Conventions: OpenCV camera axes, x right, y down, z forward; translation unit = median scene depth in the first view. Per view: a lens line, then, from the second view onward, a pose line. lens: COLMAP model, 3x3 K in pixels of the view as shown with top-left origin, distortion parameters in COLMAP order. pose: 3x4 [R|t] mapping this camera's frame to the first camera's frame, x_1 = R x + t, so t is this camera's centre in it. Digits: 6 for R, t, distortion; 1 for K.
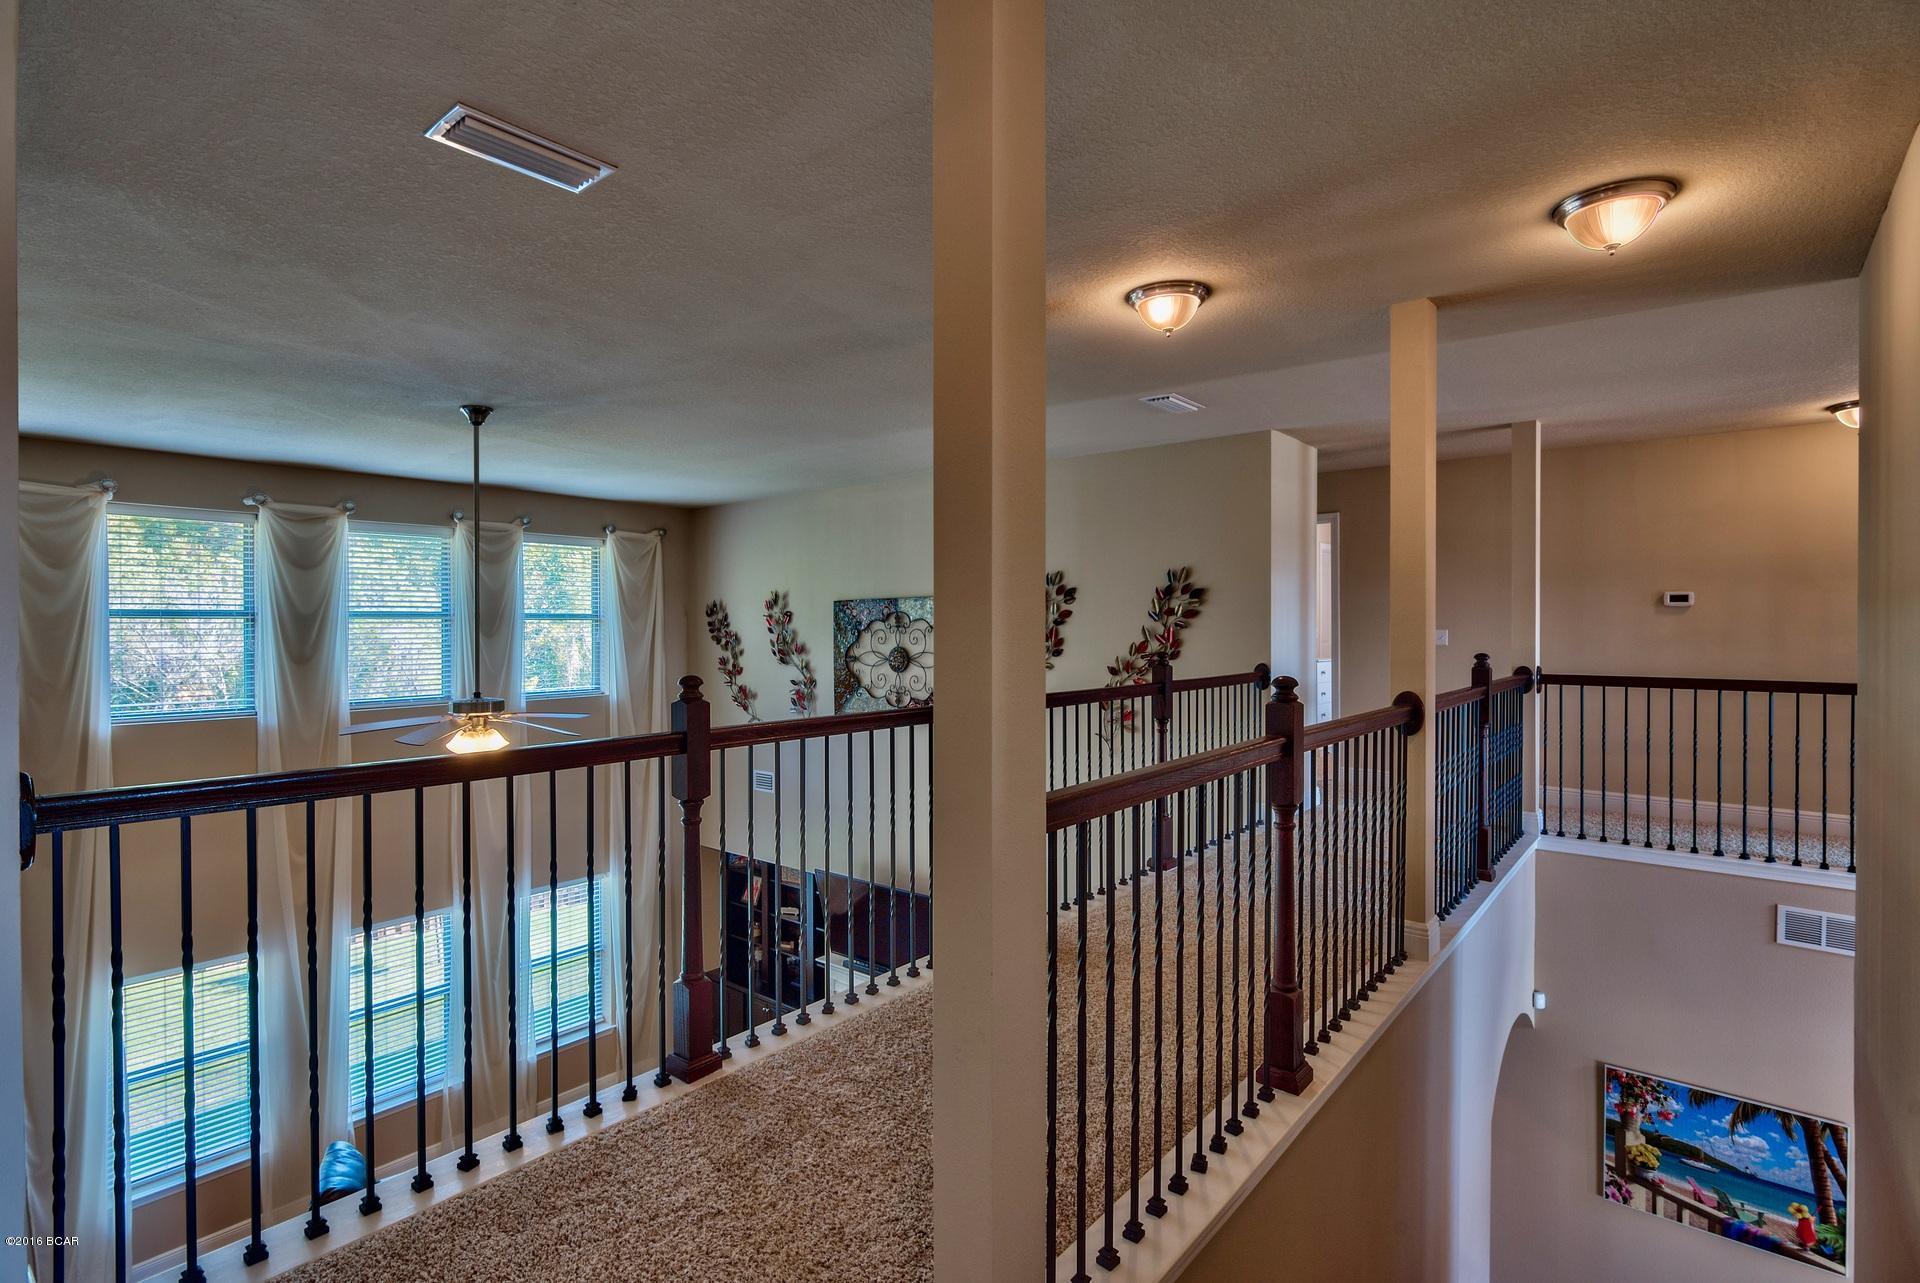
lens RADIAL K [[946.3, 0, 921.2], [0, 946.3, 641.0], [0, 0, 1]] dist [-0.004769, -0.000448]
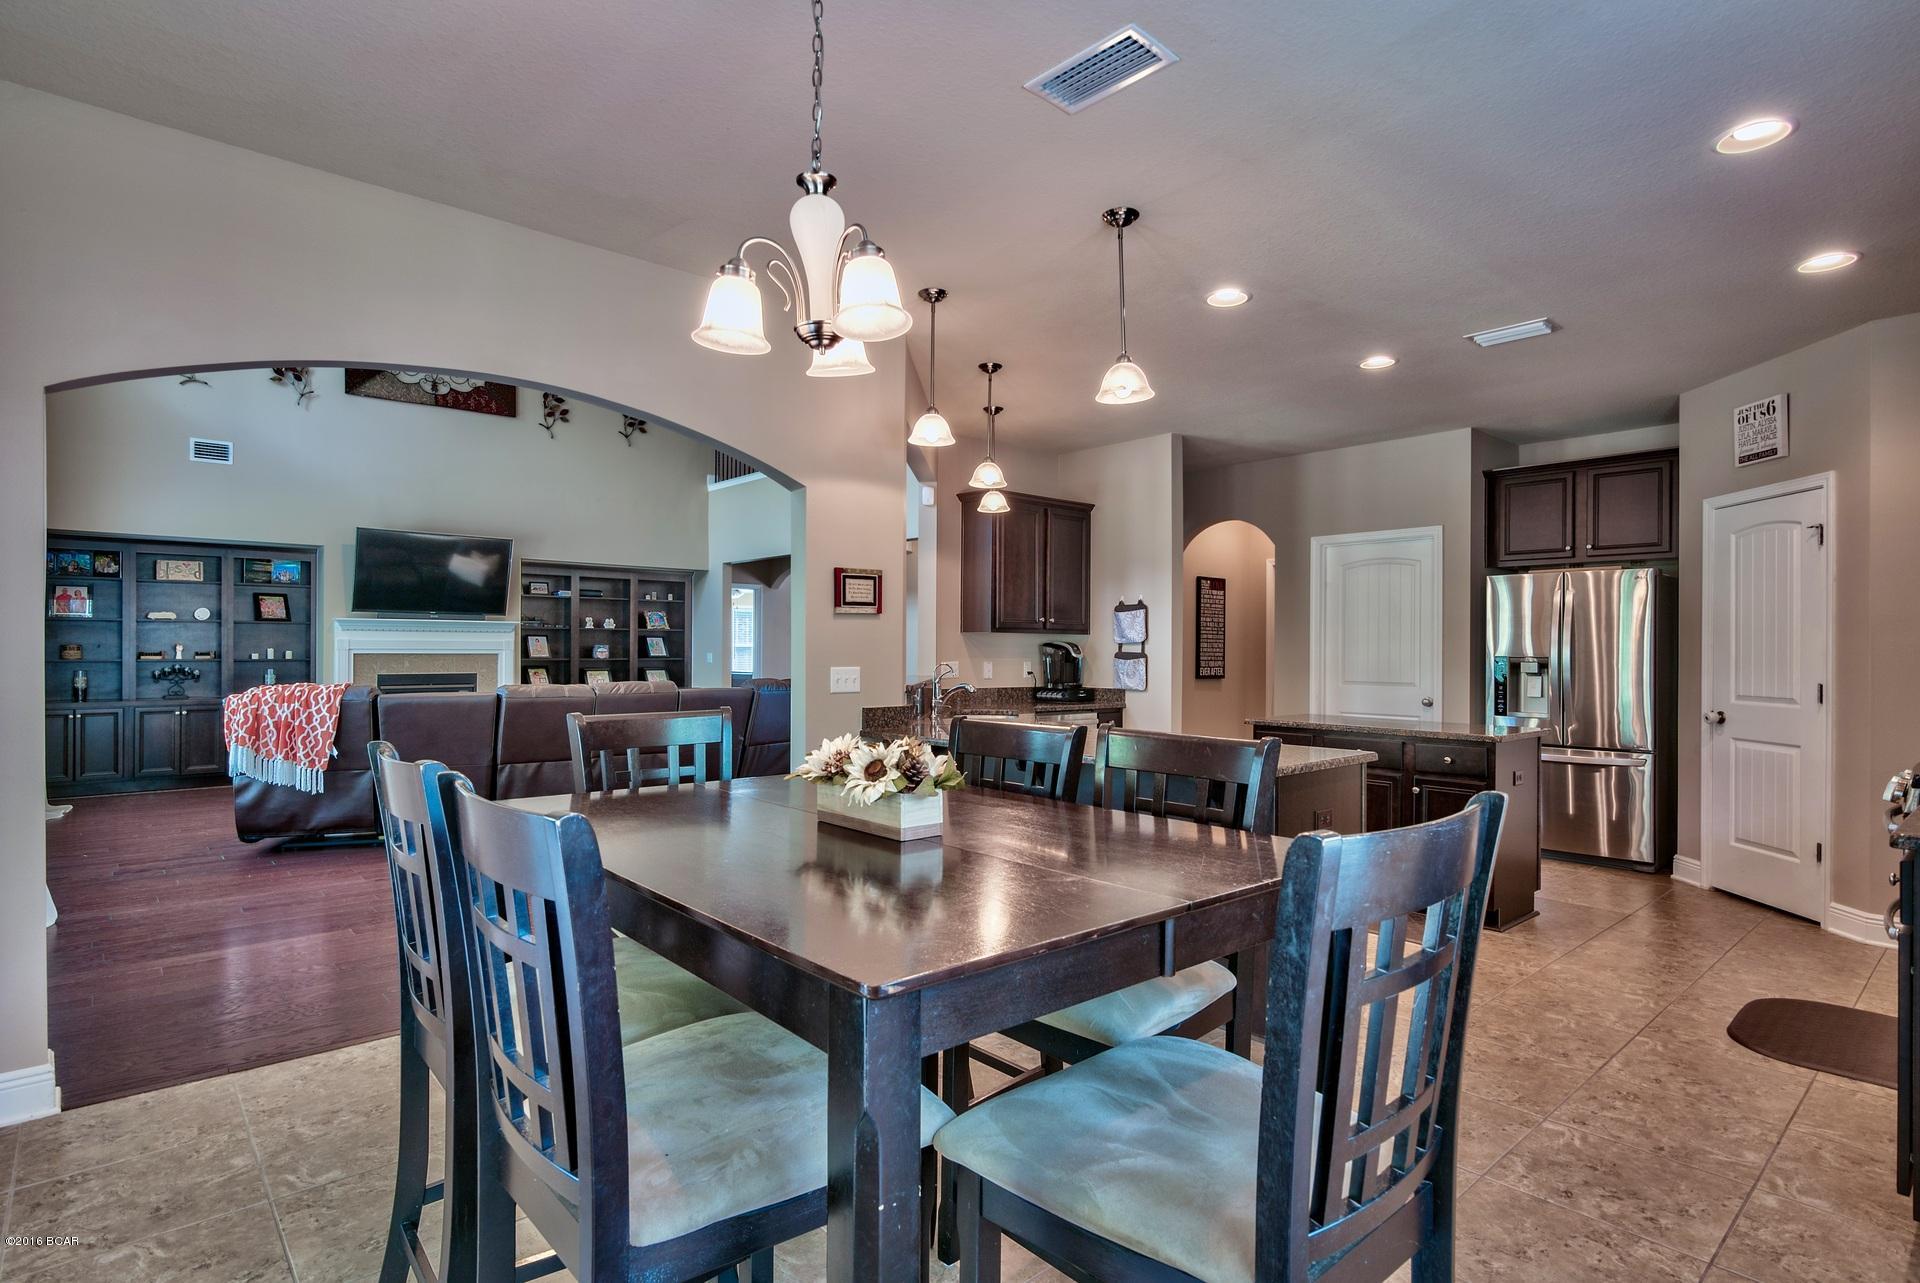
lens RADIAL K [[987.9, 0, 956.6], [0, 987.9, 653.6], [0, 0, 1]] dist [-0.000051, 0.001783]
pose [[0.148438, 0.001377, 0.988921, -1.101440], [0.004155, 0.999989, -0.002016, 0.382055], [-0.988913, 0.004409, 0.148431, 0.149589]]
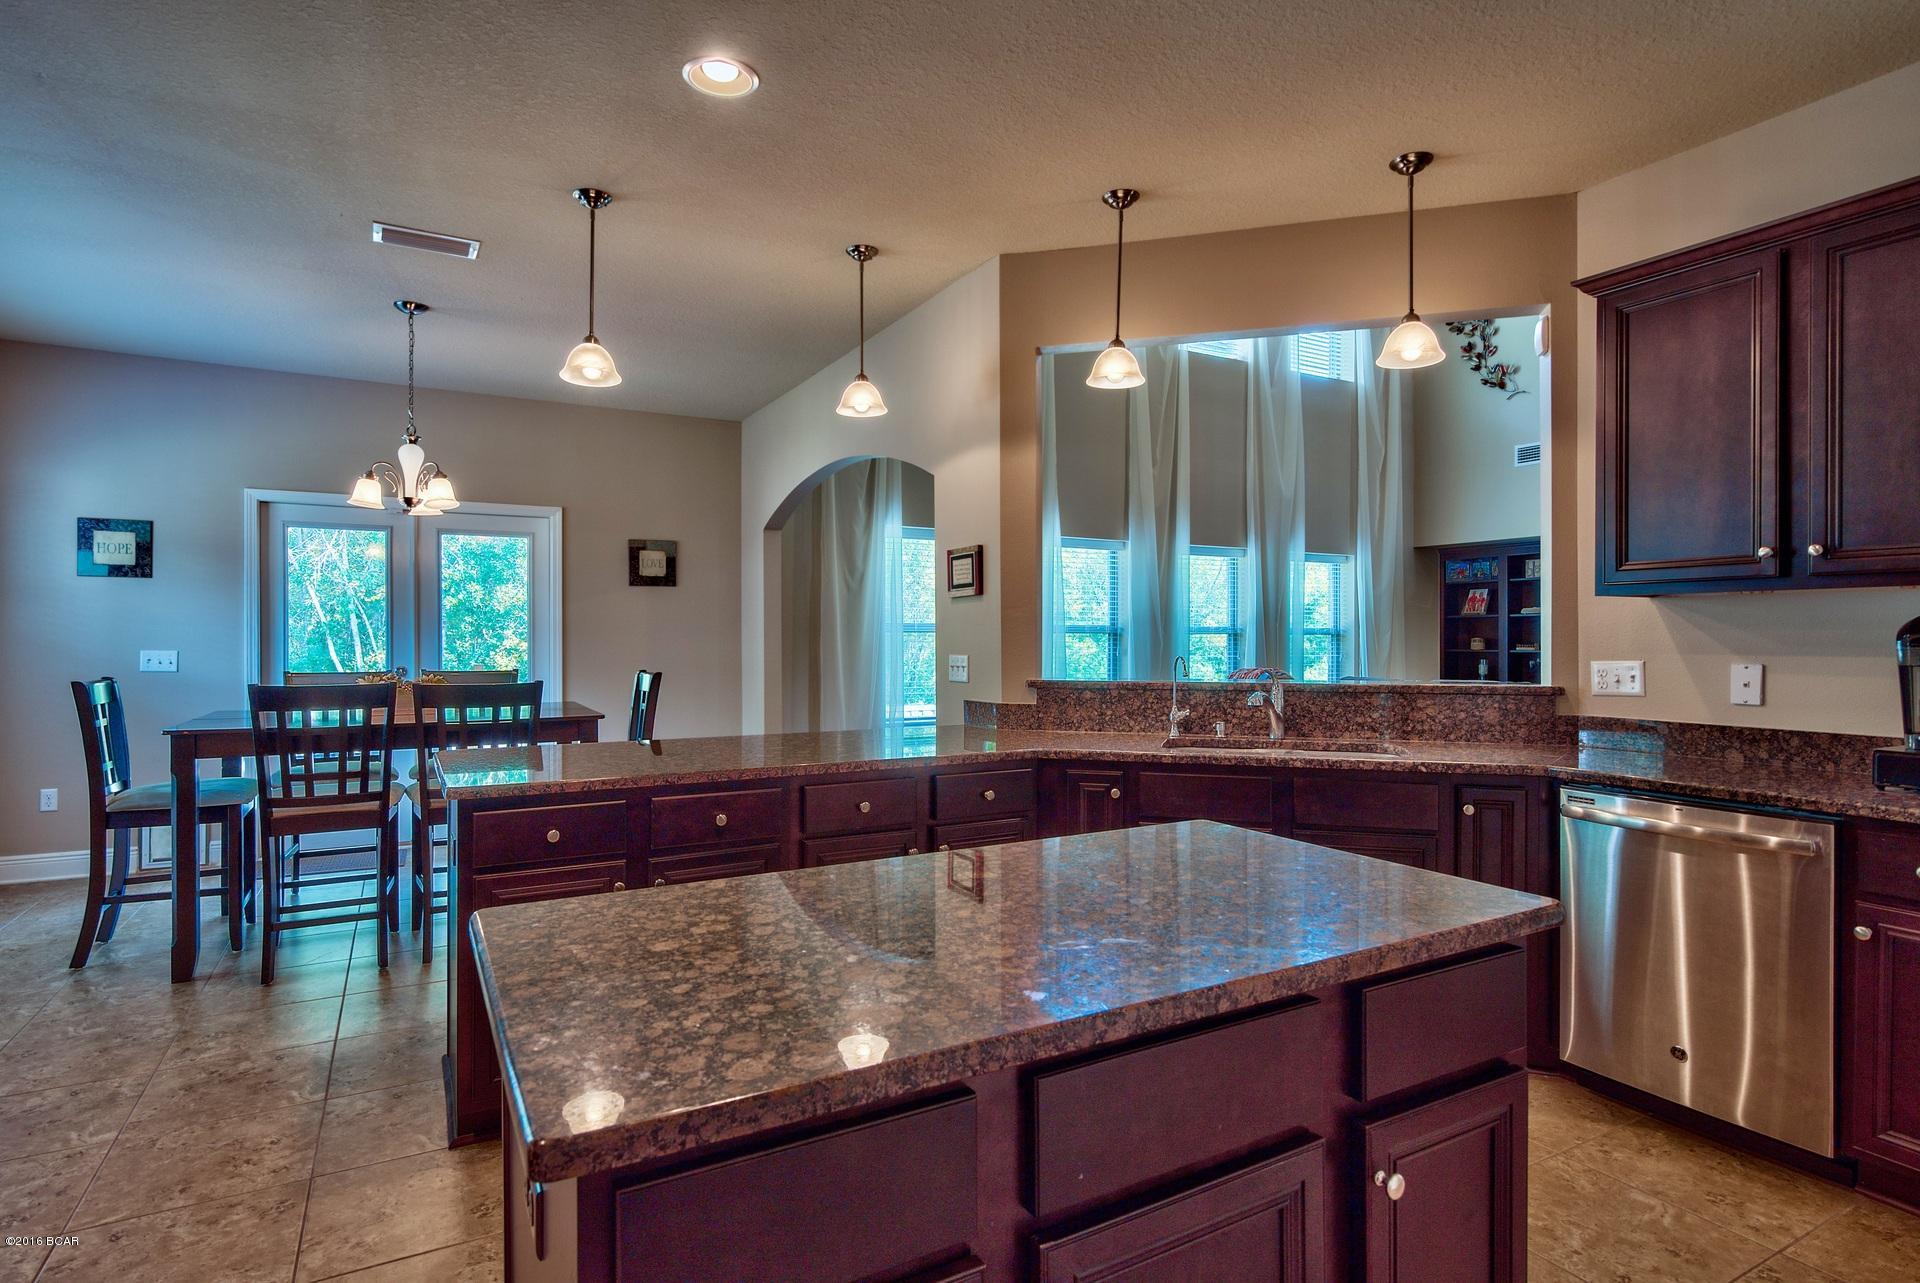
lens RADIAL K [[987.9, 0, 958.3], [0, 987.9, 637.8], [0, 0, 1]] dist [-0.000051, 0.001783]
pose [[0.939678, -0.000473, -0.342060, -0.404298], [-0.001868, 0.999977, -0.006514, 0.375665], [0.342055, 0.006760, 0.939656, -0.168429]]
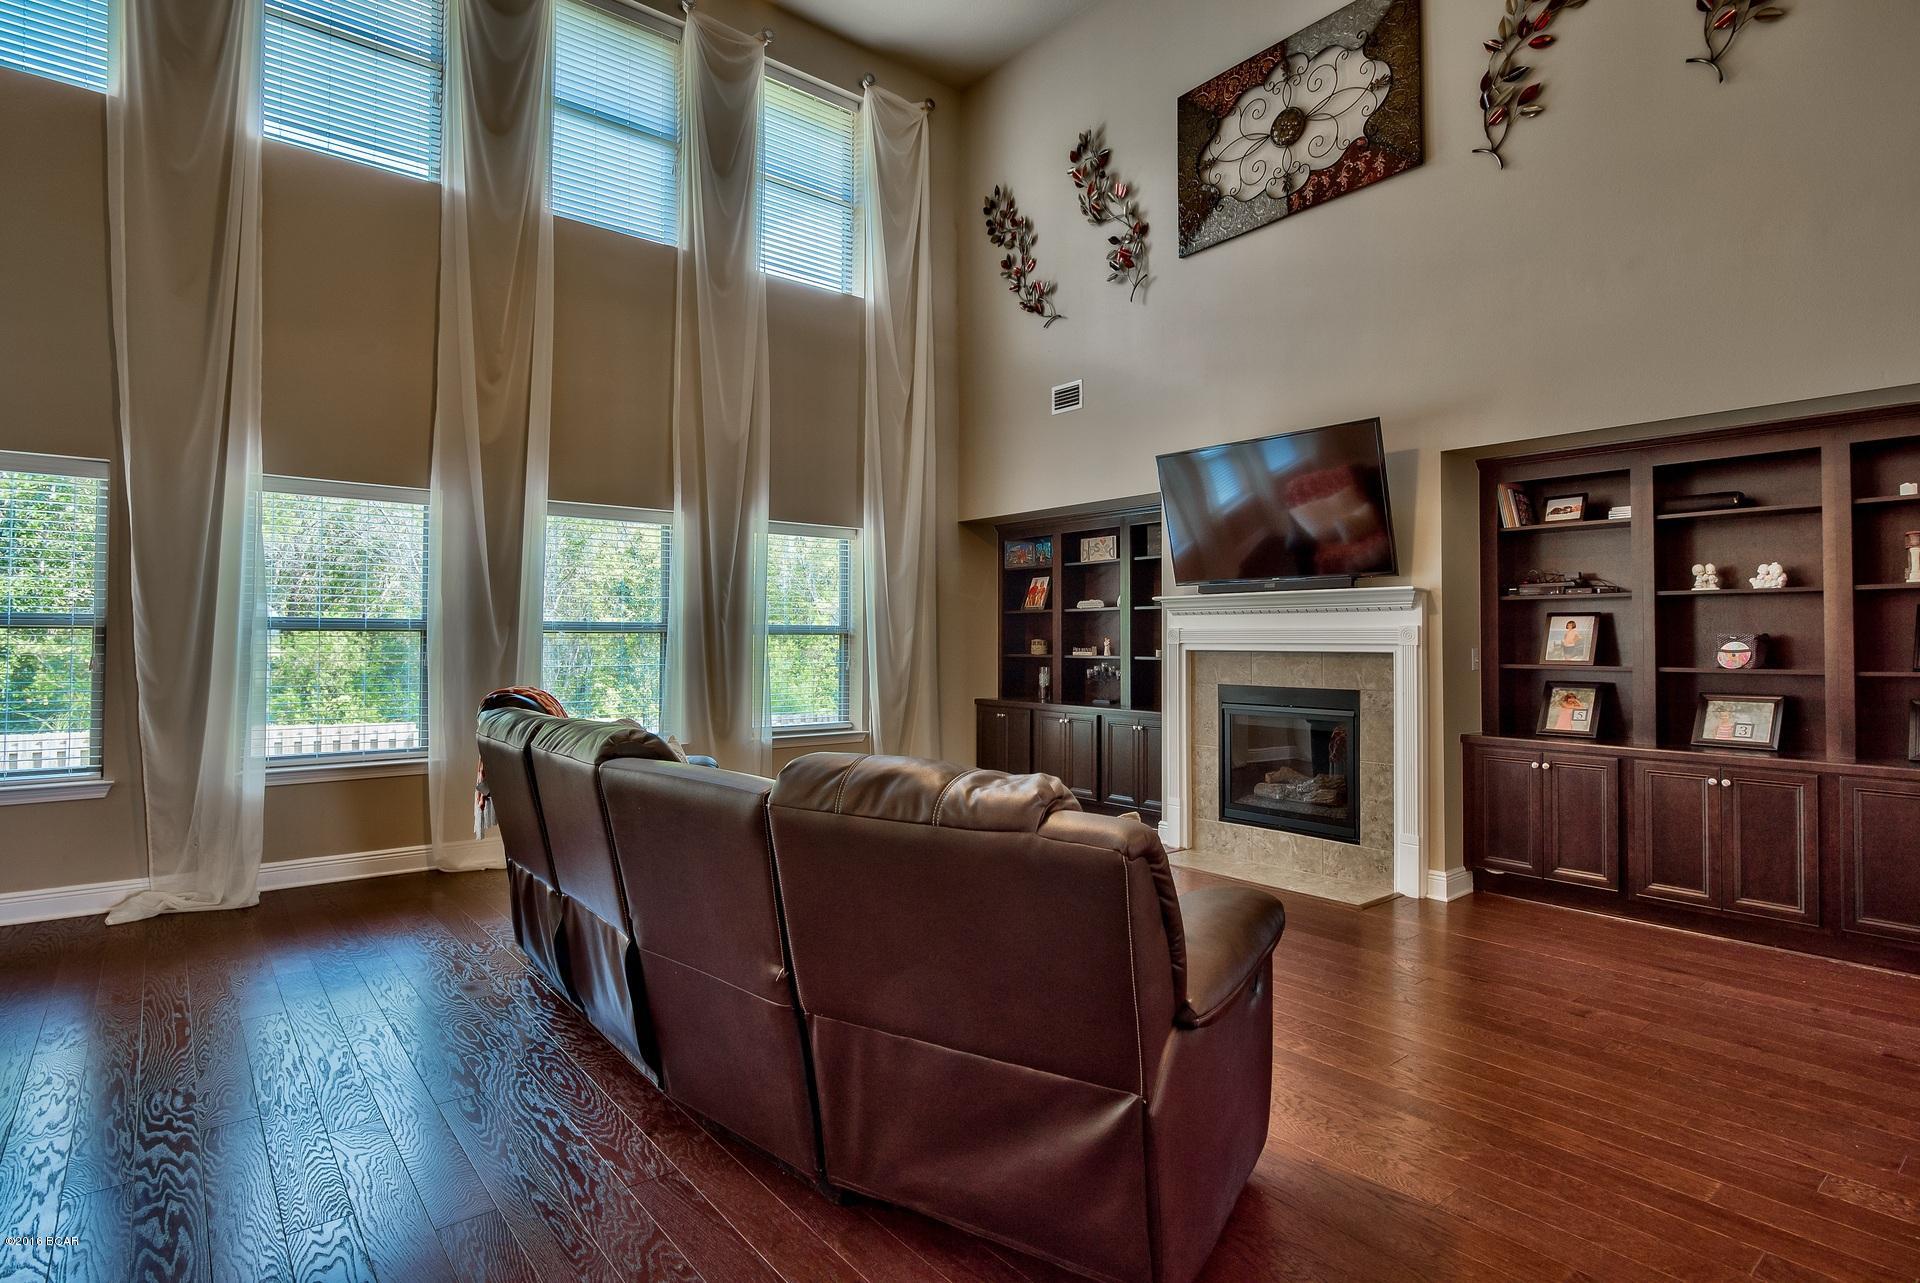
lens RADIAL K [[987.9, 0, 940.6], [0, 987.9, 613.9], [0, 0, 1]] dist [-0.000051, 0.001783]
pose [[0.982800, -0.003243, -0.184646, -0.132087], [-0.002572, 0.999509, -0.031242, 0.372348], [0.184657, 0.031179, 0.982308, 0.246960]]
